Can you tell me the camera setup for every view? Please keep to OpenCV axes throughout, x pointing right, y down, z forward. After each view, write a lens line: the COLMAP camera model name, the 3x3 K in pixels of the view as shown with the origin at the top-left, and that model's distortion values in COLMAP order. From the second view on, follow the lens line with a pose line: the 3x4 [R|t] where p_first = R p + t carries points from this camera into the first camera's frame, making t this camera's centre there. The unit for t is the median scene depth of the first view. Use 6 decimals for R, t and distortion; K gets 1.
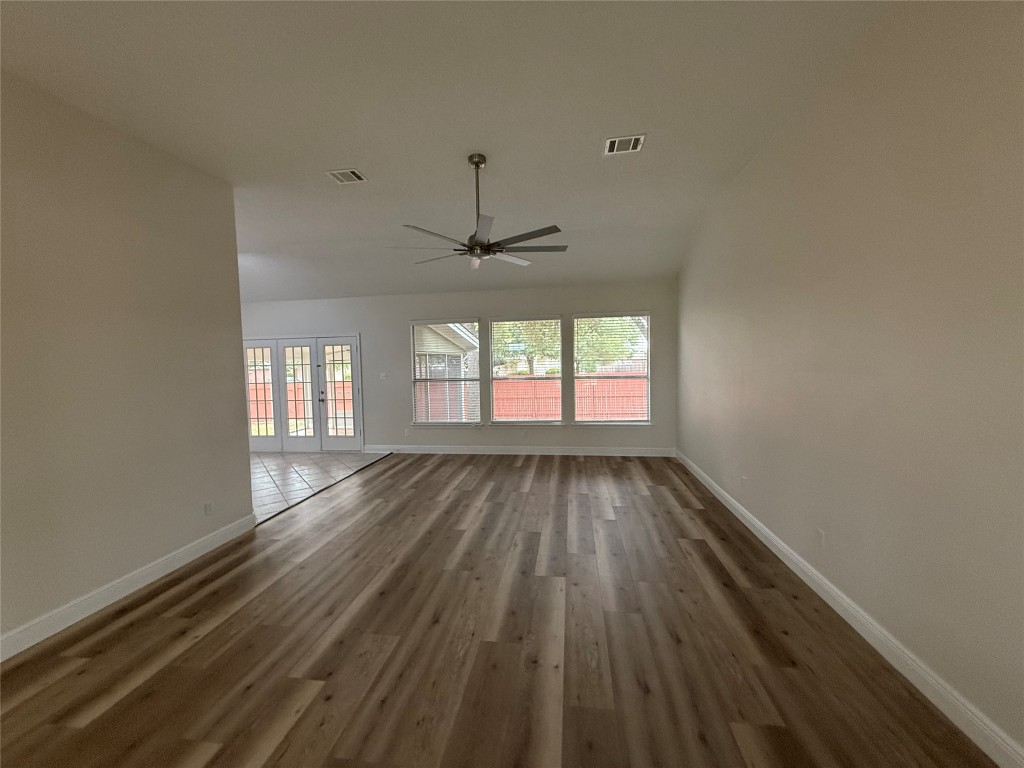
lens RADIAL K [[410.3, 0, 512.9], [0, 410.3, 383.0], [0, 0, 1]] dist [0.001386, 0.000268]
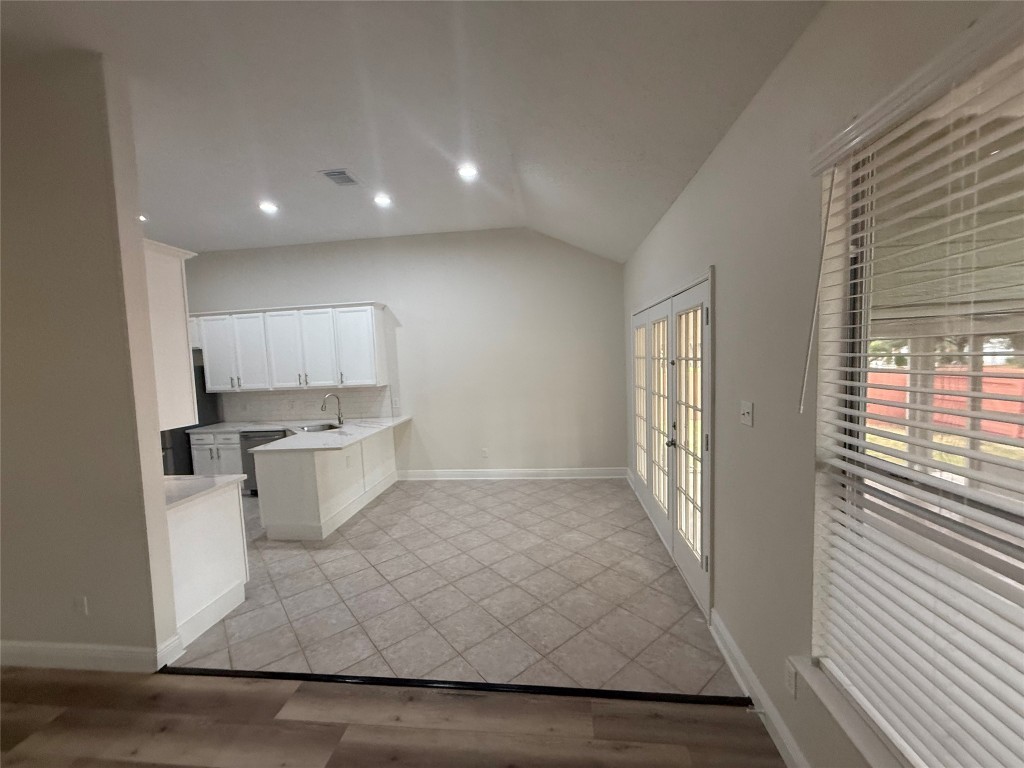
lens RADIAL K [[410.3, 0, 509.5], [0, 410.3, 384.0], [0, 0, 1]] dist [0.001386, 0.000268]
pose [[0.026931, 0.093545, -0.995251, -0.059341], [-0.016195, 0.995522, 0.093132, -0.063153], [0.999506, 0.013610, 0.028325, 0.916180]]
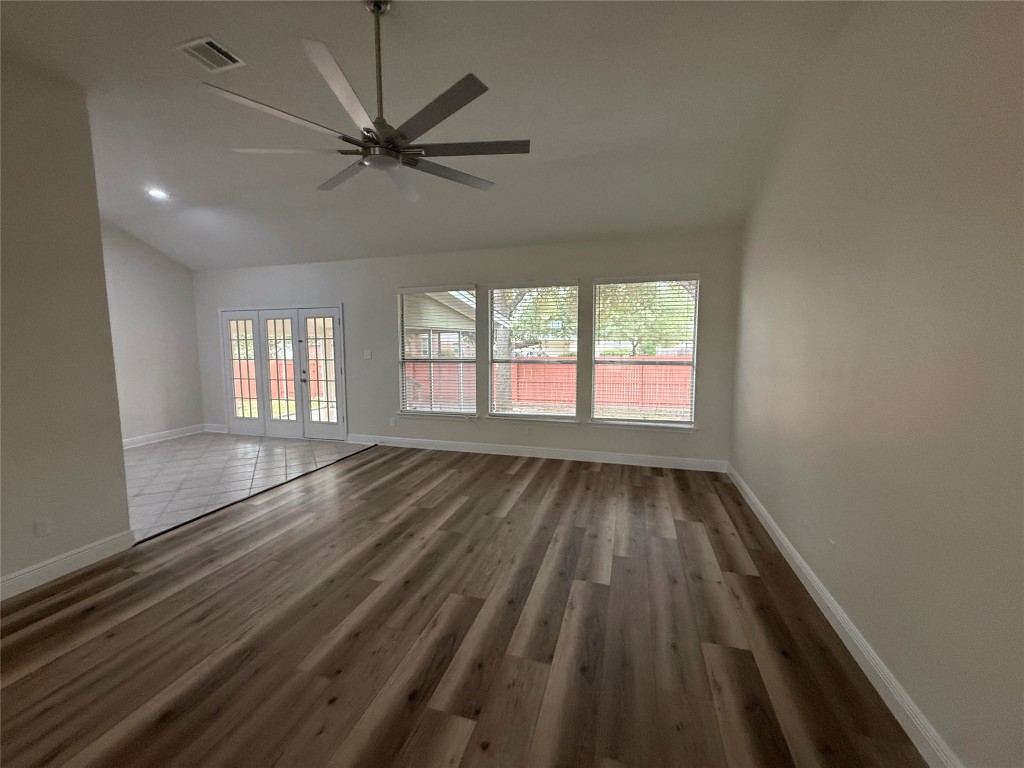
lens RADIAL K [[410.3, 0, 512.4], [0, 410.3, 383.5], [0, 0, 1]] dist [0.001386, 0.000268]
pose [[0.989453, 0.033056, -0.141035, 0.111961], [-0.026083, 0.998358, 0.051007, -0.008693], [0.142489, -0.046790, 0.988690, 0.219000]]
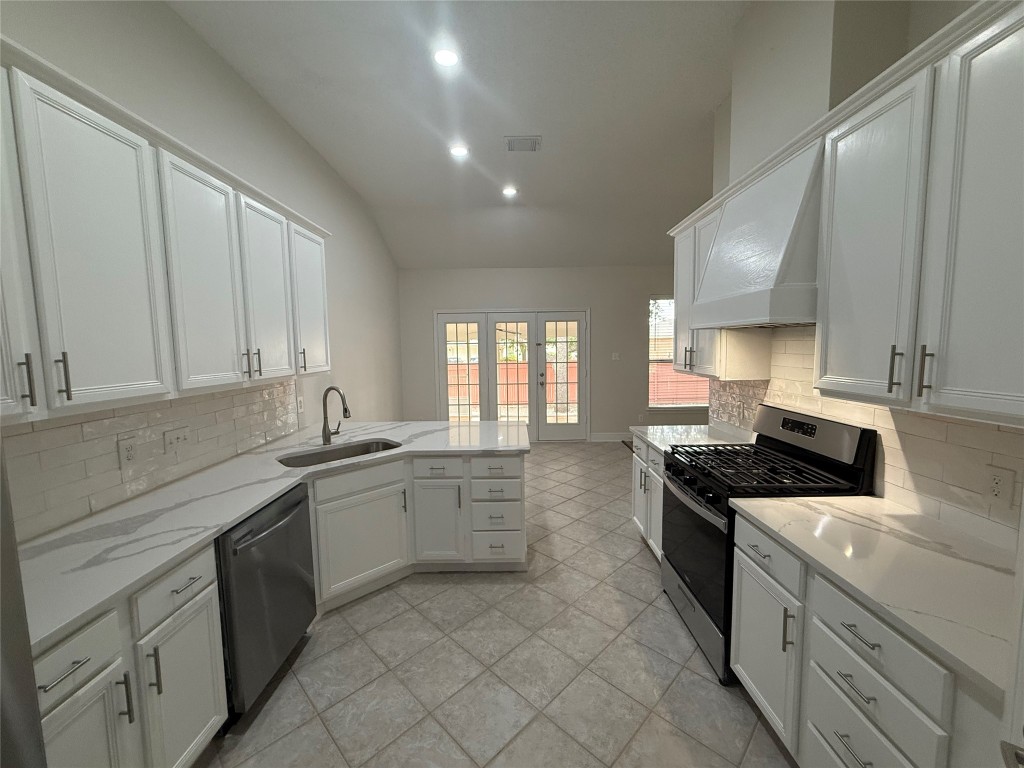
lens RADIAL K [[410.3, 0, 513.0], [0, 410.3, 383.1], [0, 0, 1]] dist [0.001386, 0.000268]
pose [[0.989908, 0.002122, 0.141694, -0.730379], [-0.007322, 0.999318, 0.036186, 0.011001], [-0.141520, -0.036858, 0.989249, 0.152345]]
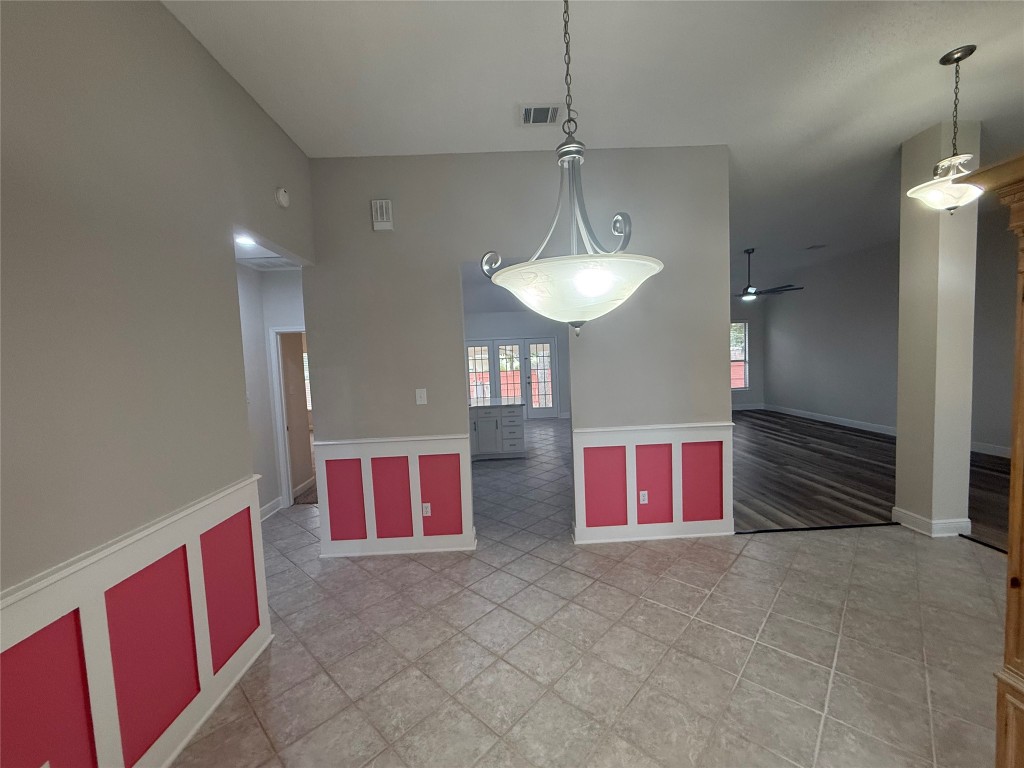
lens RADIAL K [[410.3, 0, 513.6], [0, 410.3, 384.6], [0, 0, 1]] dist [0.001386, 0.000268]
pose [[0.984078, -0.031488, 0.174925, -0.857822], [0.029228, 0.999453, 0.015484, 0.027948], [-0.175317, -0.010125, 0.984460, -0.431525]]
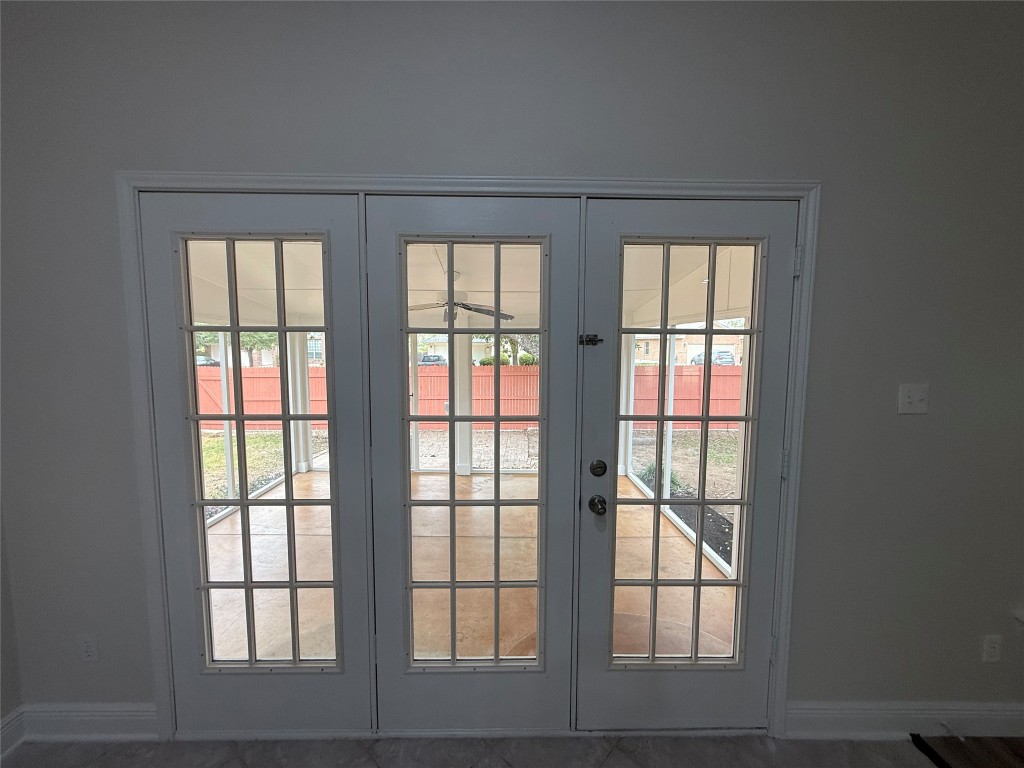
lens RADIAL K [[410.3, 0, 484.7], [0, 410.3, 318.7], [0, 0, 1]] dist [0.001386, 0.000268]
pose [[0.987429, 0.016709, 0.157177, -0.623461], [-0.022744, 0.999068, 0.036676, -0.065570], [-0.156418, -0.039790, 0.986889, 0.905676]]
